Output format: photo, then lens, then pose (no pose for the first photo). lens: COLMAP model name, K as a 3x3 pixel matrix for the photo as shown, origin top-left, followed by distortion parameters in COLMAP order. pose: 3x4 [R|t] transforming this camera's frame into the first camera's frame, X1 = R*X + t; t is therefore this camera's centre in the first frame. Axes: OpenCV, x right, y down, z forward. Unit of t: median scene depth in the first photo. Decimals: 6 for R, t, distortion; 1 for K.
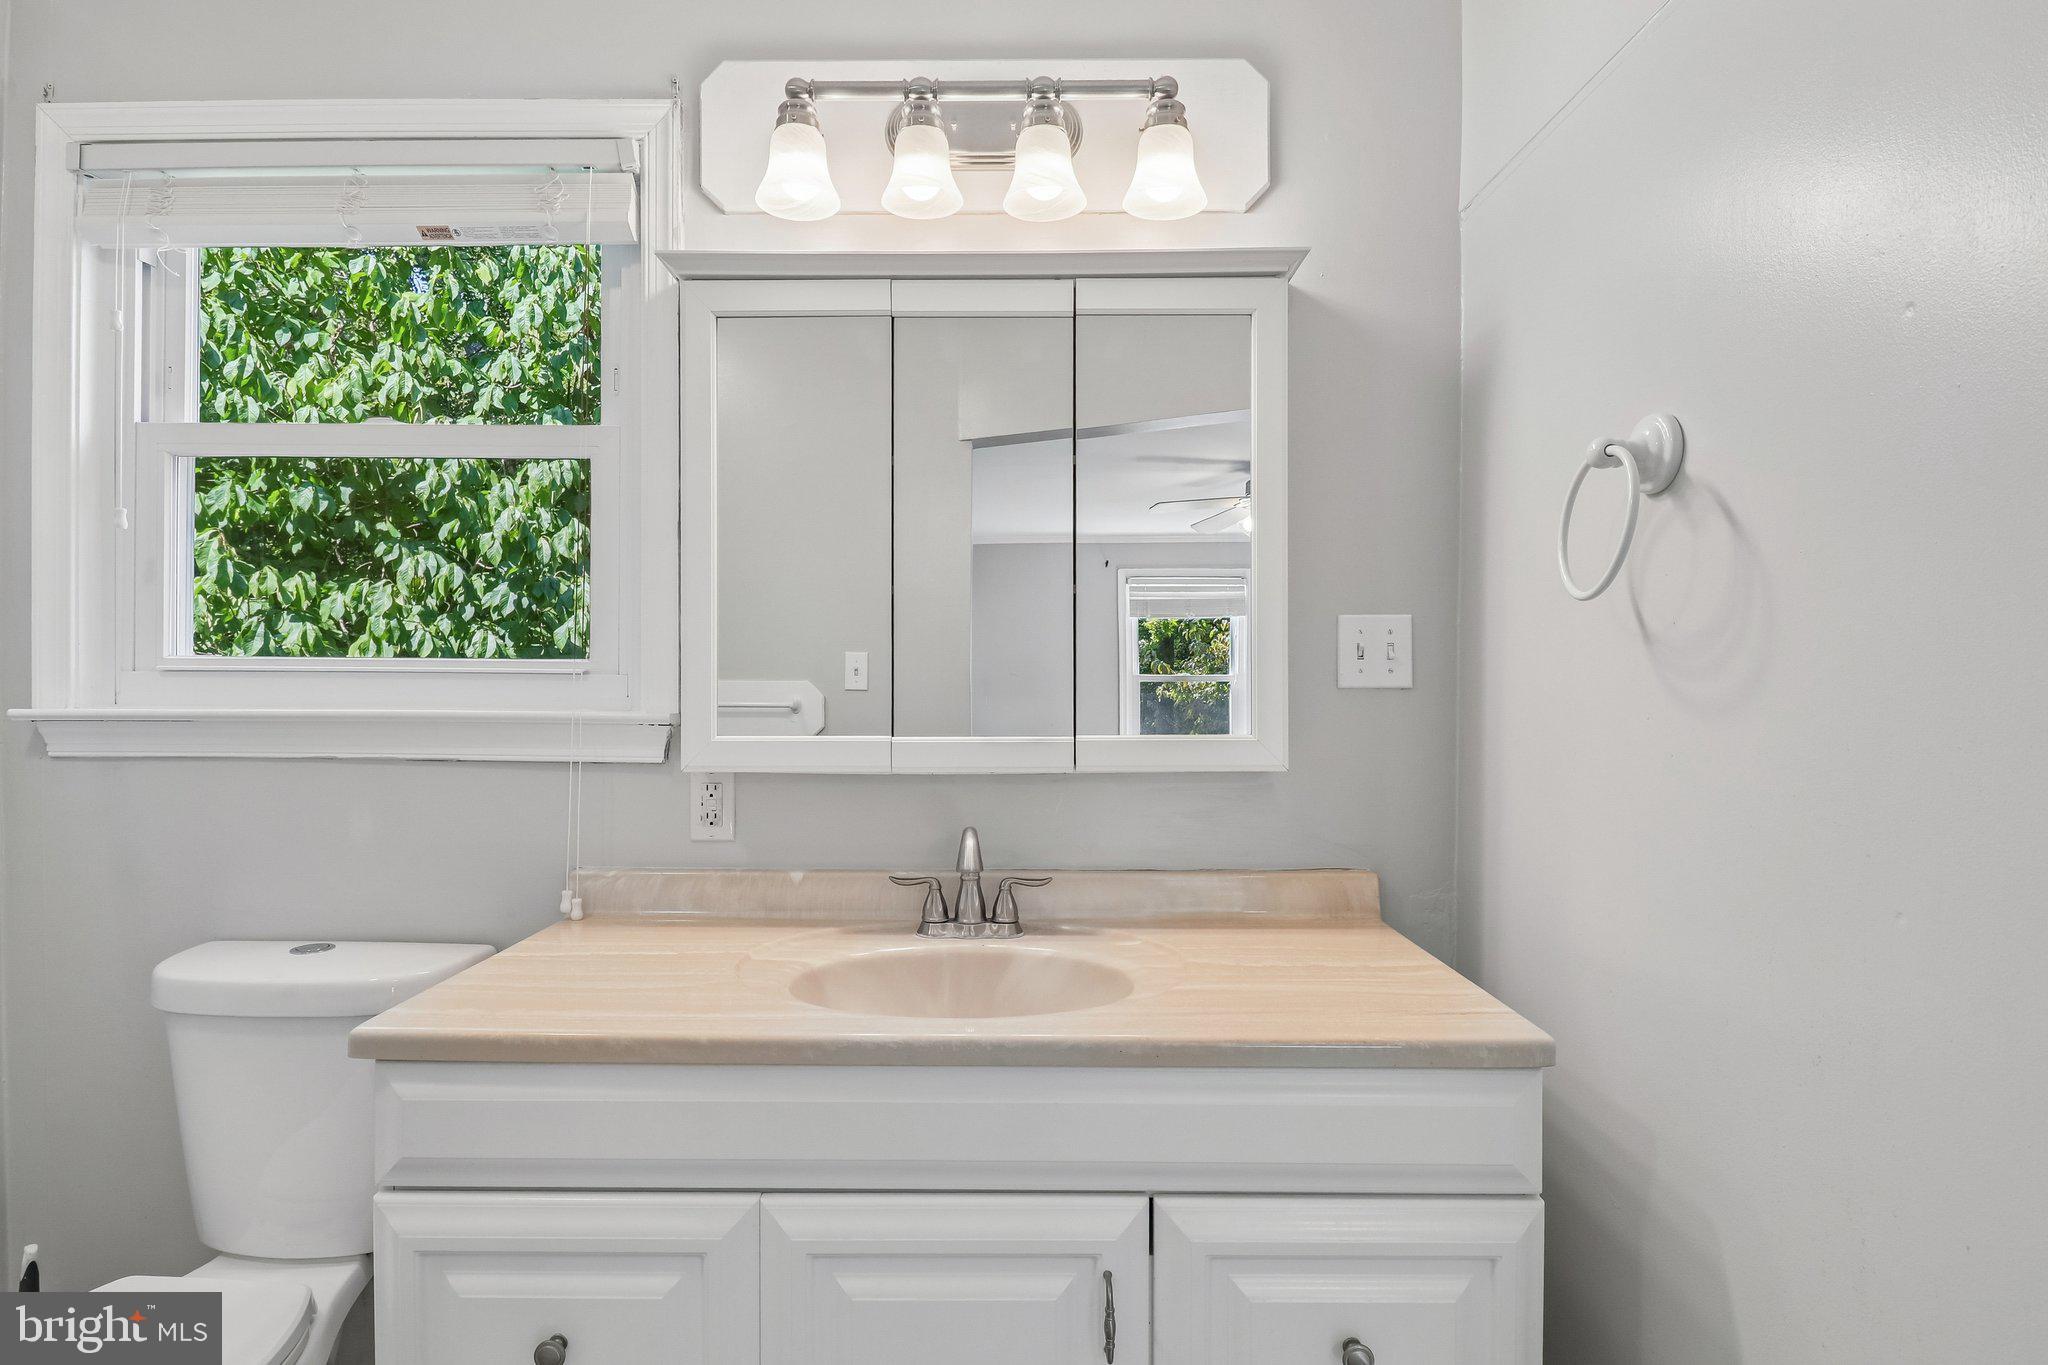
lens RADIAL K [[1061.4, 0, 1016.7], [0, 1061.4, 680.5], [0, 0, 1]] dist [-0.003472, -0.007918]
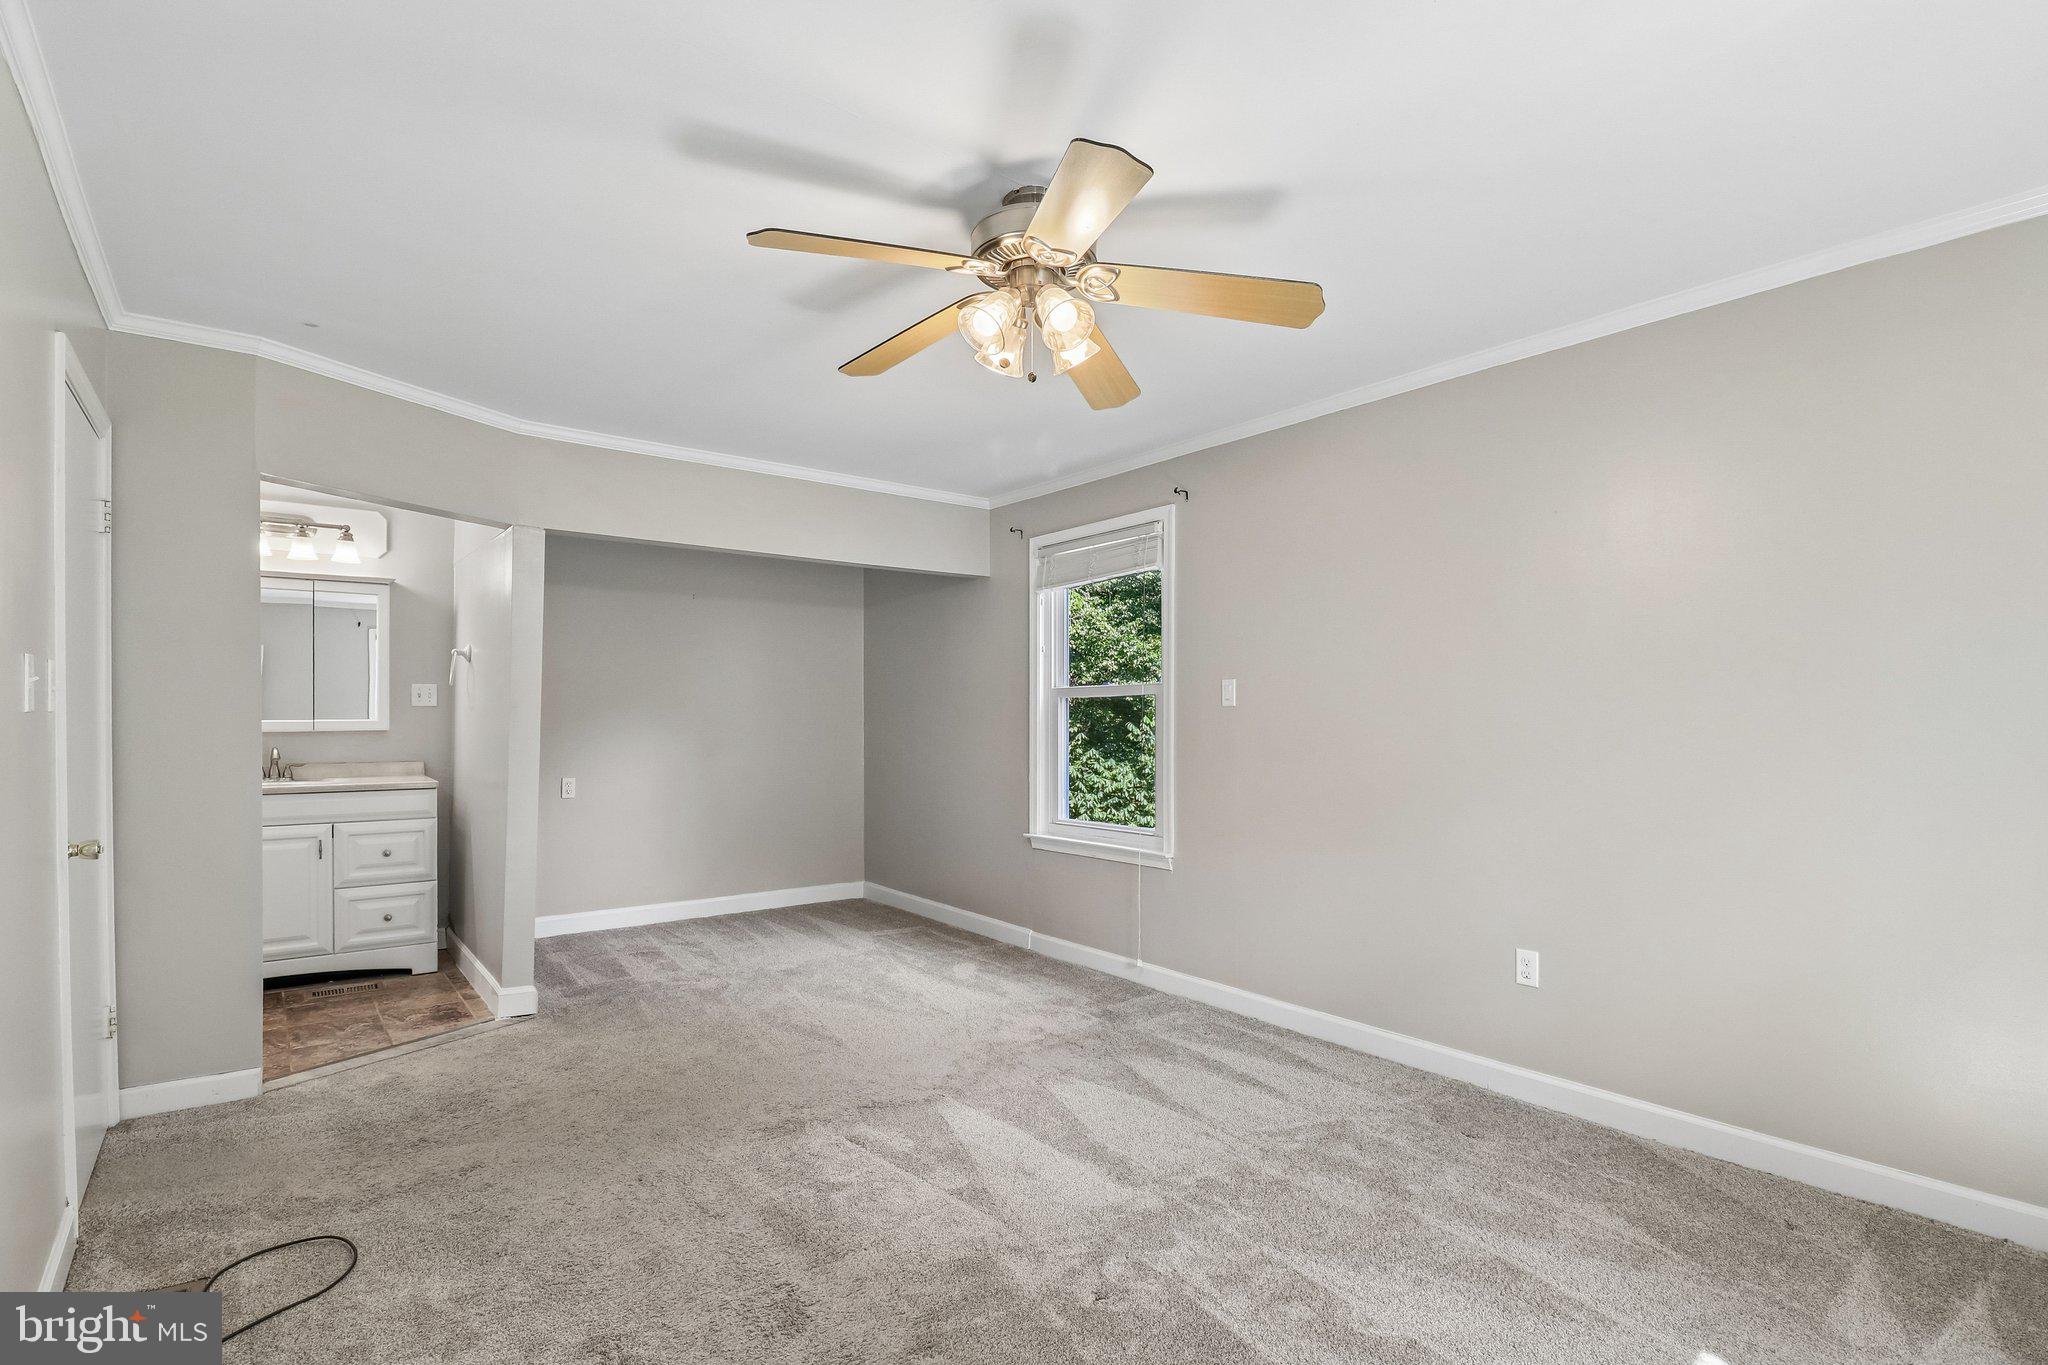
lens RADIAL K [[968.6, 0, 992.9], [0, 968.6, 713.3], [0, 0, 1]] dist [-0.001729, -0.009009]
pose [[0.797144, 0.002436, 0.603785, -0.068750], [-0.001280, 0.999996, -0.002344, 0.034633], [-0.603788, 0.001095, 0.797144, -2.492268]]
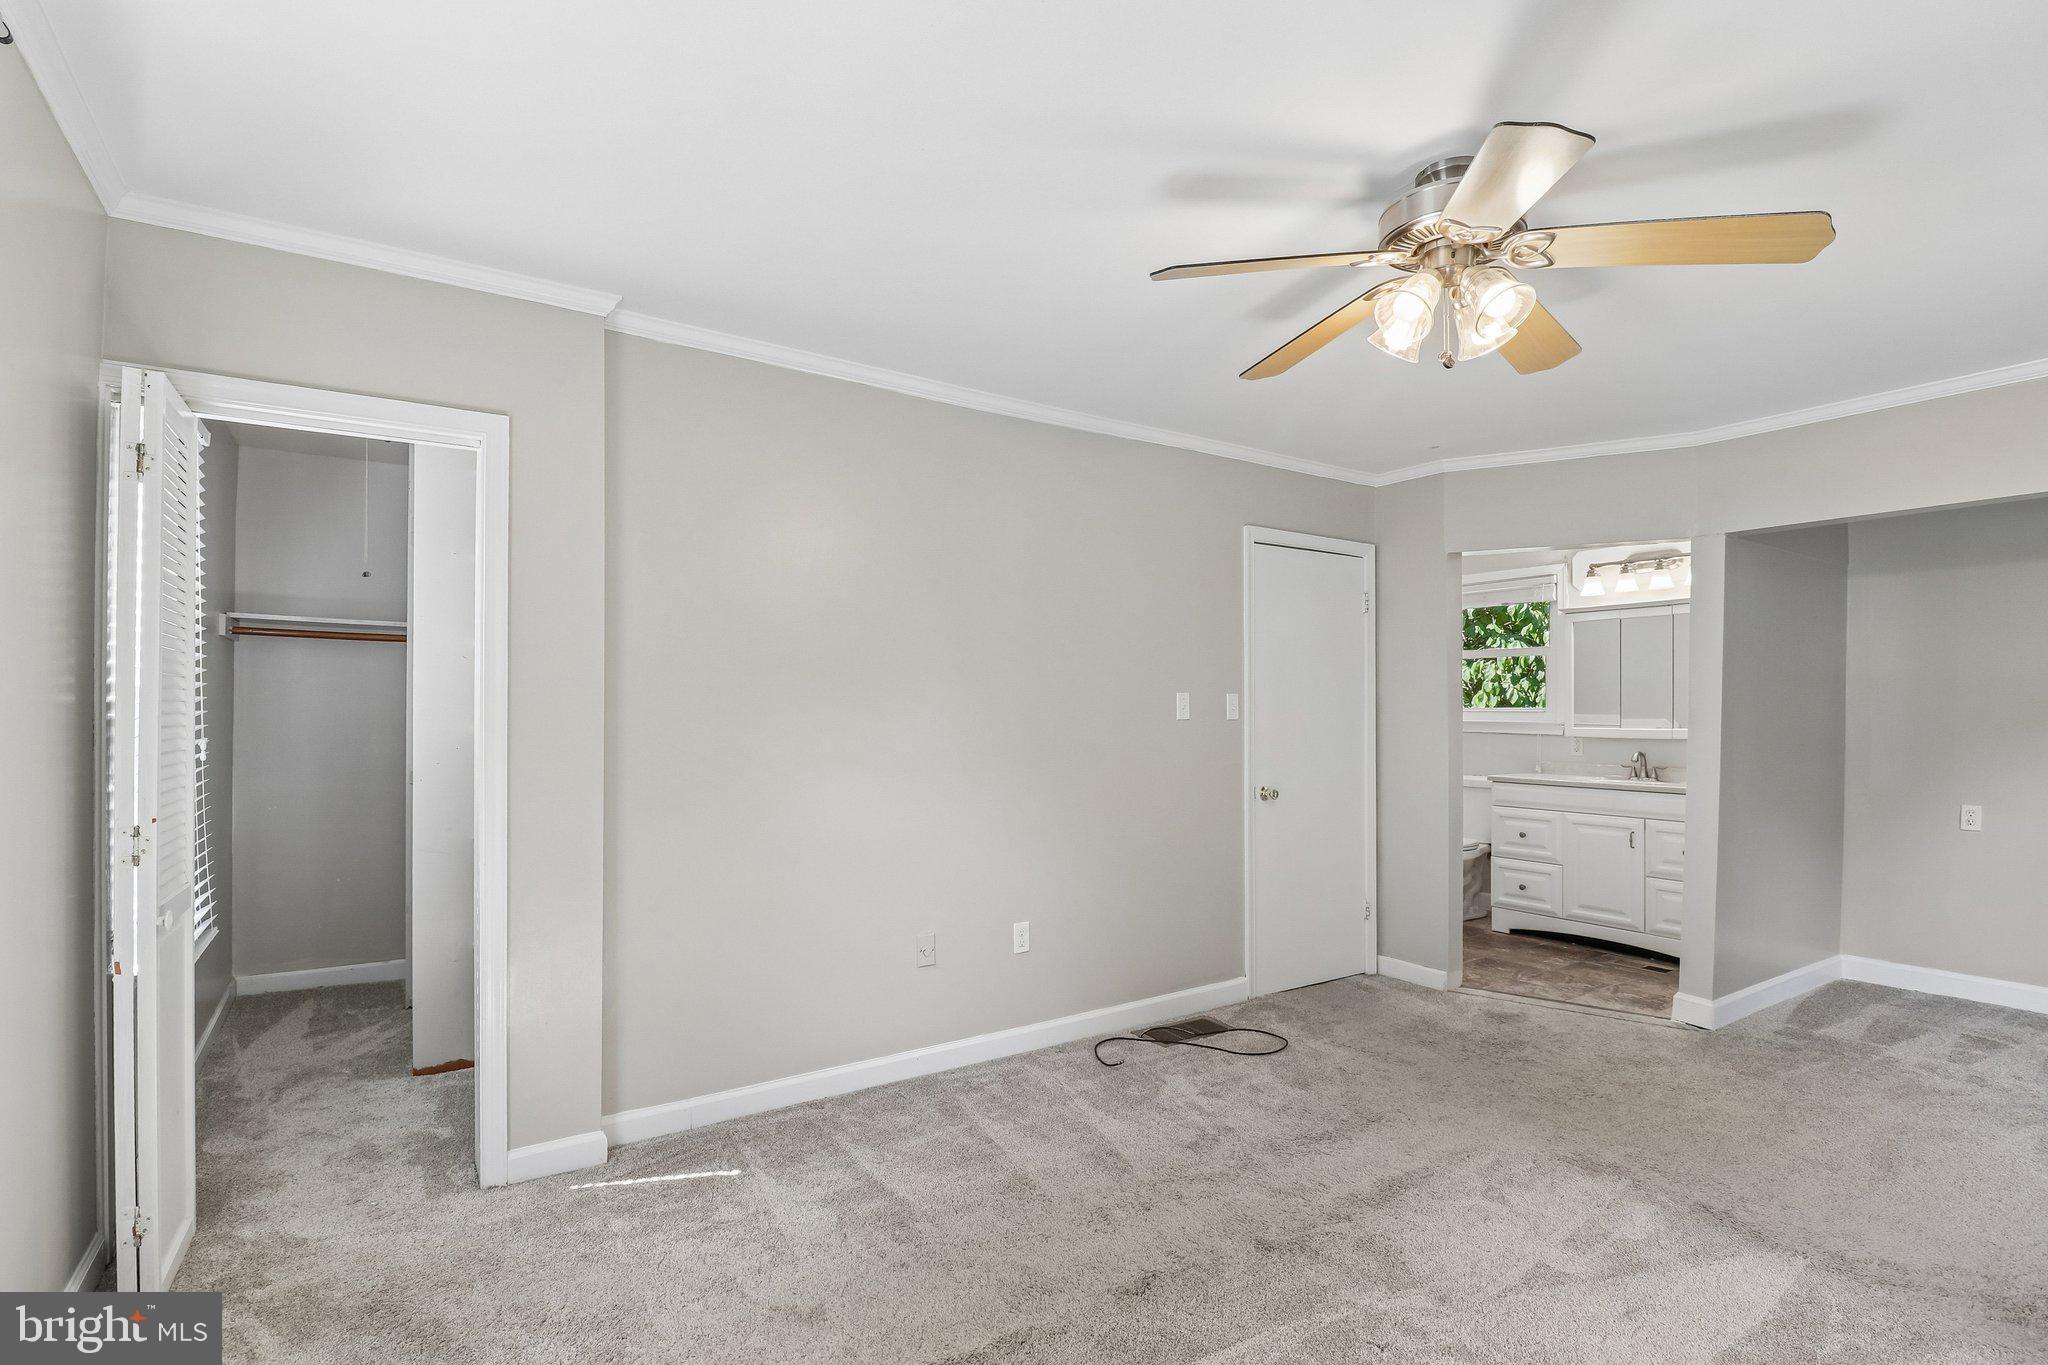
lens RADIAL K [[968.6, 0, 1011.5], [0, 968.6, 707.1], [0, 0, 1]] dist [-0.001729, -0.009009]
pose [[0.543036, -0.004723, -0.839696, 1.534537], [-0.005645, 0.999941, -0.009275, 0.022258], [0.839691, 0.009777, 0.542977, -2.601721]]
